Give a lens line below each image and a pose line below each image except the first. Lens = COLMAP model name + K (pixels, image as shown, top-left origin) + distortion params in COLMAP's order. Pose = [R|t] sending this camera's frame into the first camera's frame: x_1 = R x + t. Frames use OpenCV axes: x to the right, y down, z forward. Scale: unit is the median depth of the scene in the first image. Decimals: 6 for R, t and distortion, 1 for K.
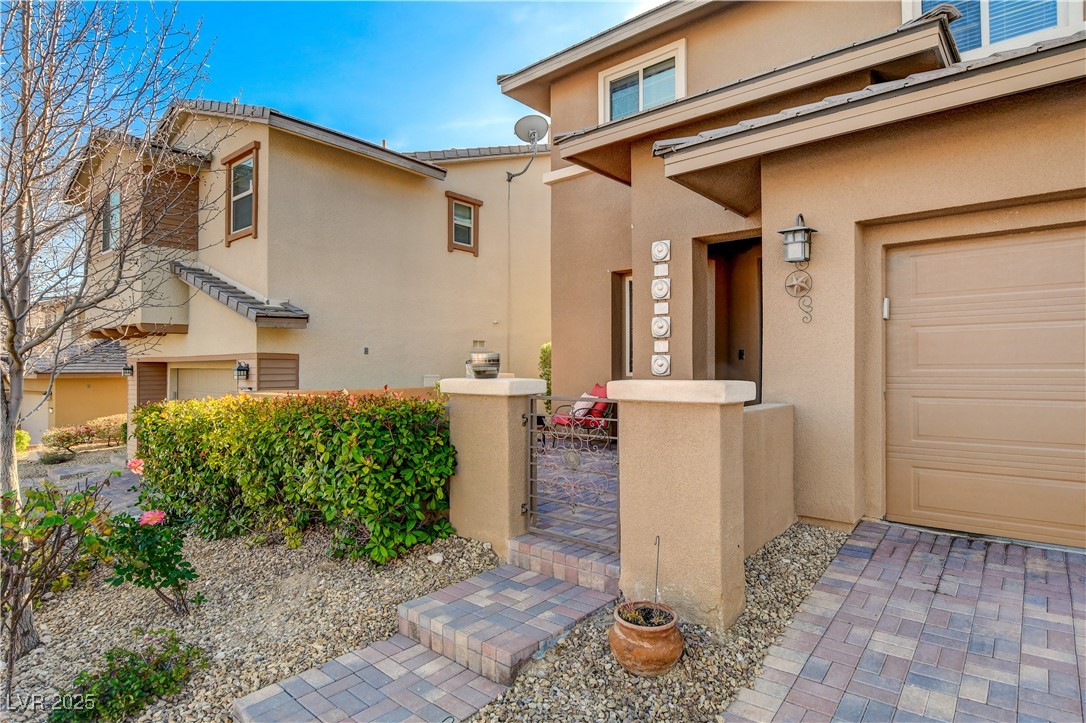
lens RADIAL K [[582.8, 0, 542.2], [0, 582.8, 372.5], [0, 0, 1]] dist [-0.023575, 0.000502]
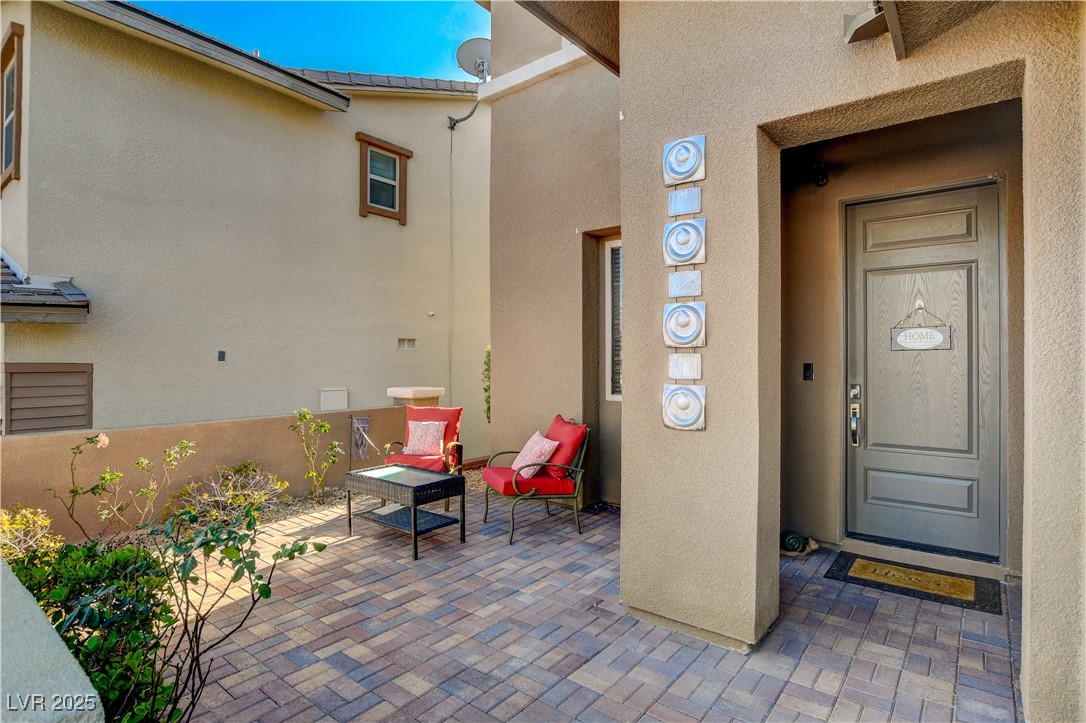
lens RADIAL K [[550.1, 0, 543.0], [0, 550.1, 361.5], [0, 0, 1]] dist [-0.026772, -0.000804]
pose [[0.999412, 0.000576, 0.034272, 0.055877], [-0.000511, 0.999998, -0.001906, -0.034400], [-0.034273, 0.001887, 0.999411, 0.410796]]
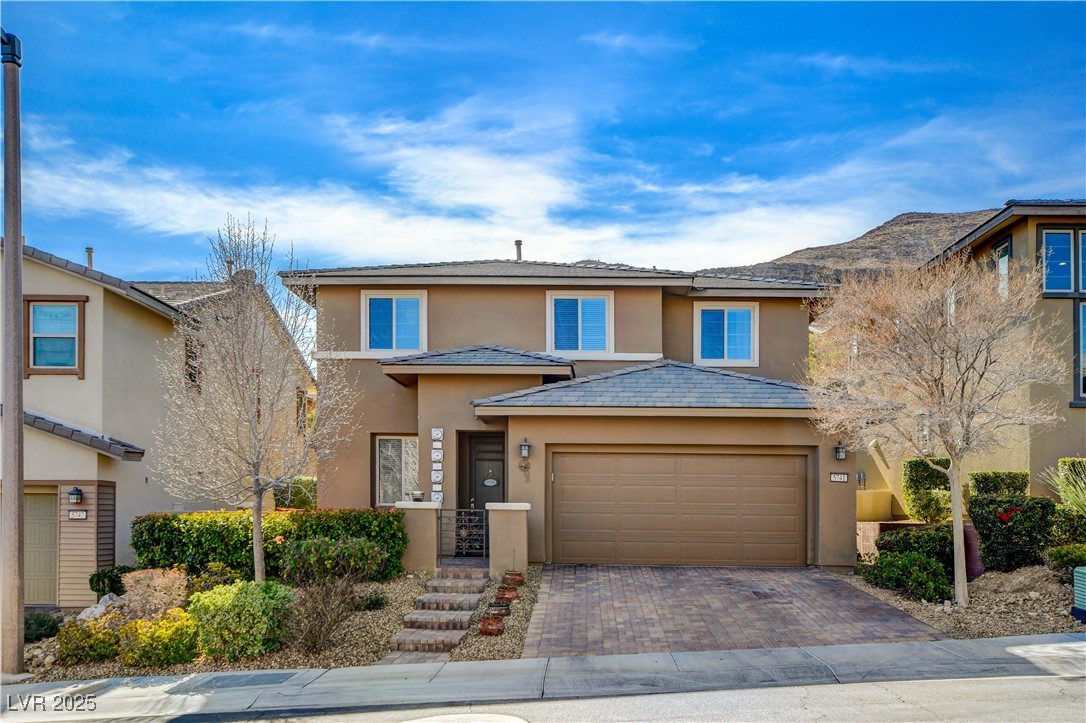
lens RADIAL K [[945.7, 0, 543.0], [0, 945.7, 361.5], [0, 0, 1]] dist [-0.002184, -0.000907]
pose [[0.784757, 0.111133, 0.609758, -0.981905], [-0.011083, 0.986152, -0.165470, 0.036393], [-0.619704, 0.123096, 0.775122, -1.092007]]
